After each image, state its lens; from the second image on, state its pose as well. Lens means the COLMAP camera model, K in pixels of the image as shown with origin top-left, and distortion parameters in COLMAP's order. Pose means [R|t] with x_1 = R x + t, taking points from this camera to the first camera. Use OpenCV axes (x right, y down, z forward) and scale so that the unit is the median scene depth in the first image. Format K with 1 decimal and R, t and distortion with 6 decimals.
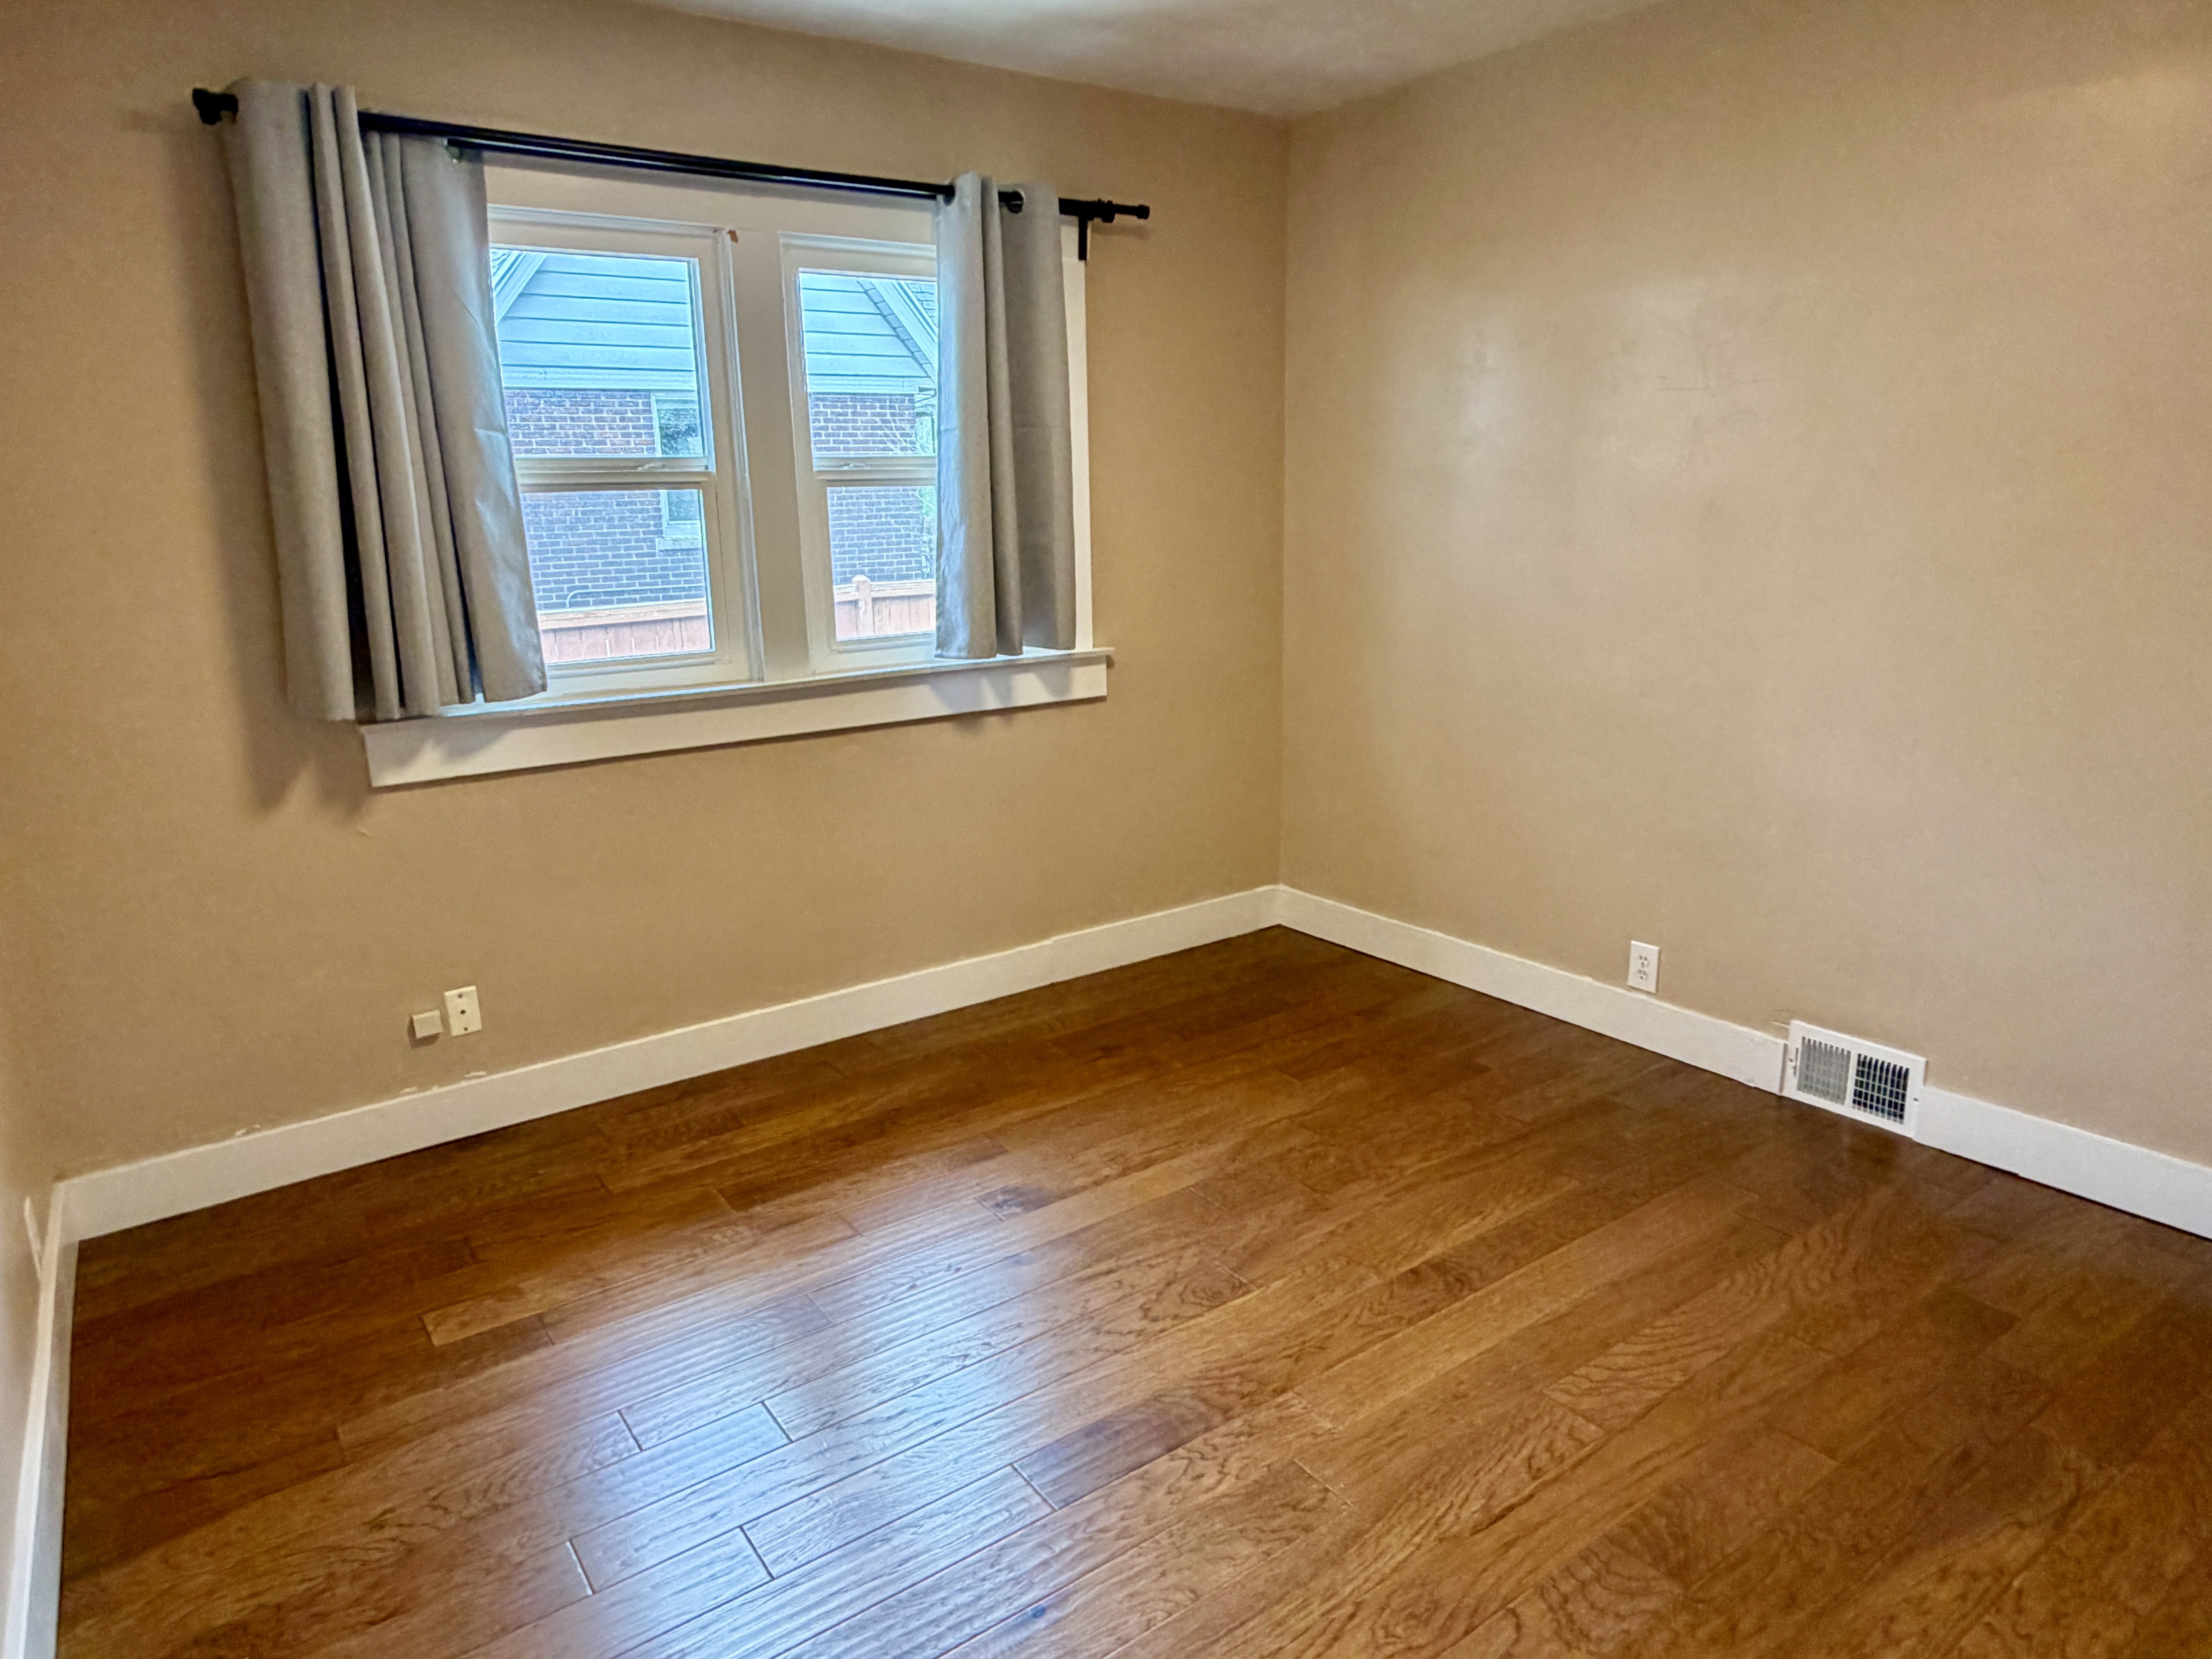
lens RADIAL K [[1364.6, 0, 1103.8], [0, 1364.6, 825.6], [0, 0, 1]] dist [0.001401, 0.000683]
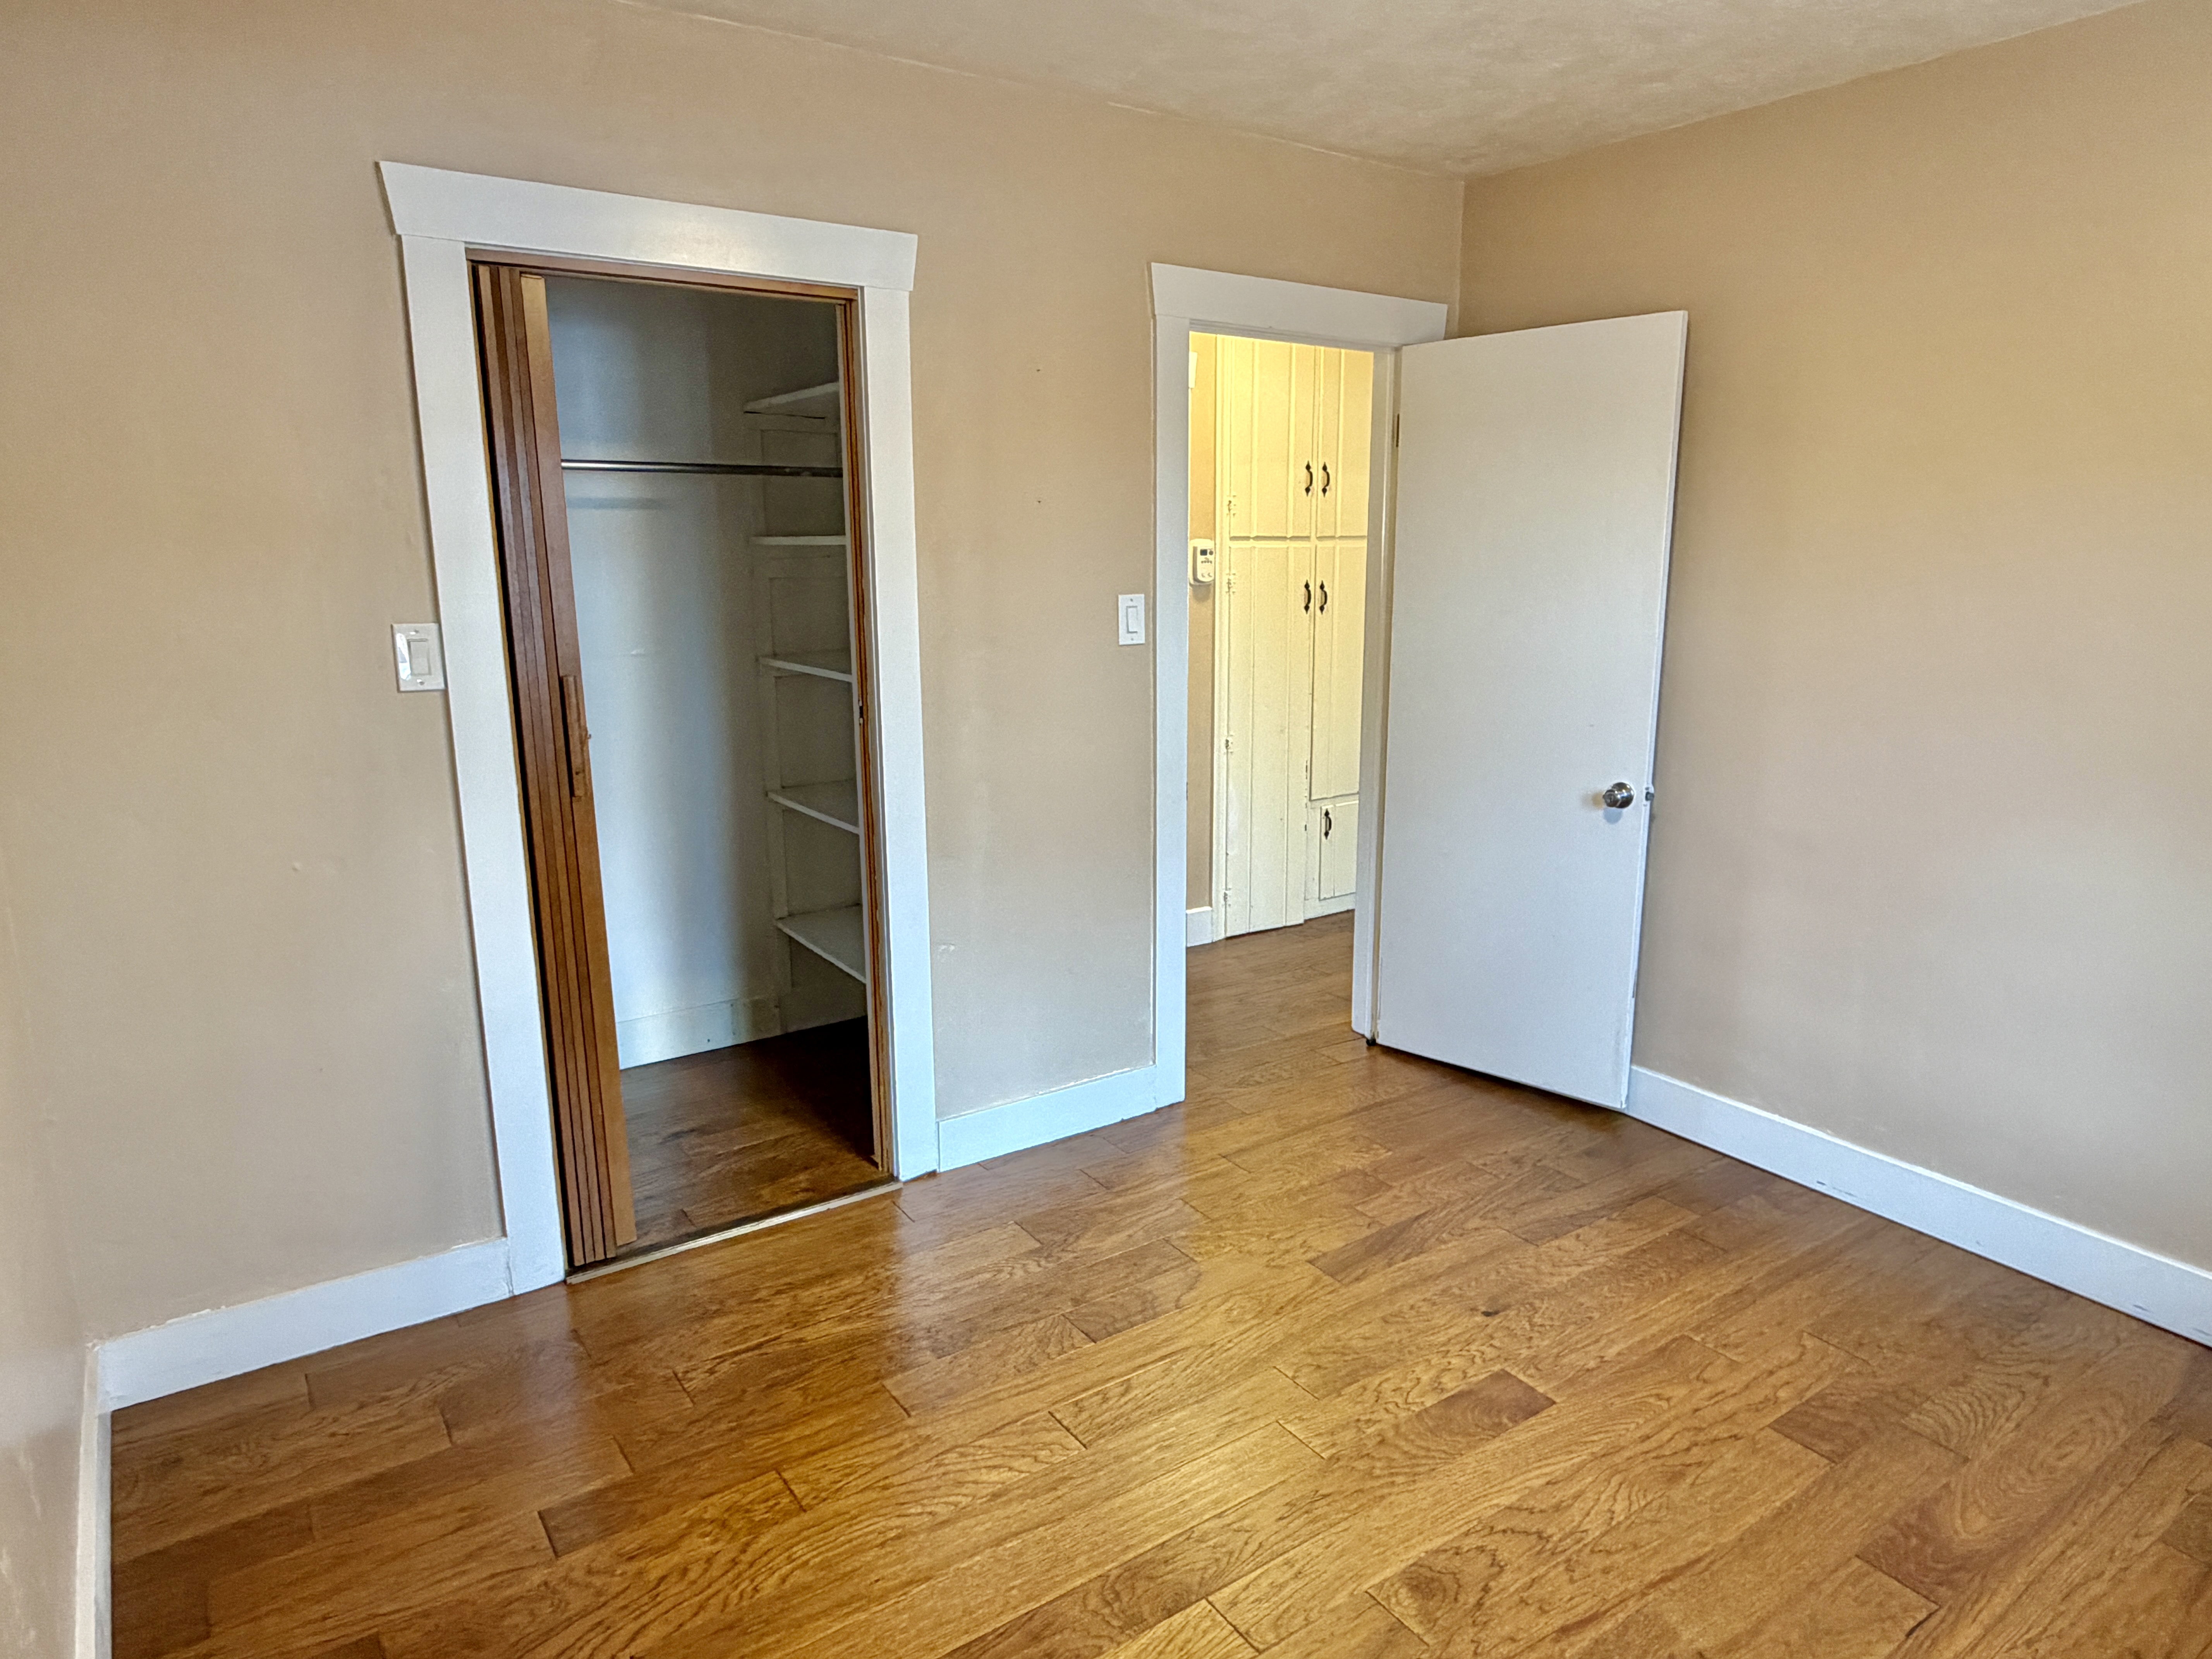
lens RADIAL K [[1364.6, 0, 1108.2], [0, 1364.6, 830.6], [0, 0, 1]] dist [0.001401, 0.000683]
pose [[-0.999682, 0.020157, 0.015178, 0.276993], [0.024757, 0.899784, 0.435632, -0.478319], [-0.004876, 0.435869, -0.899997, 1.738840]]
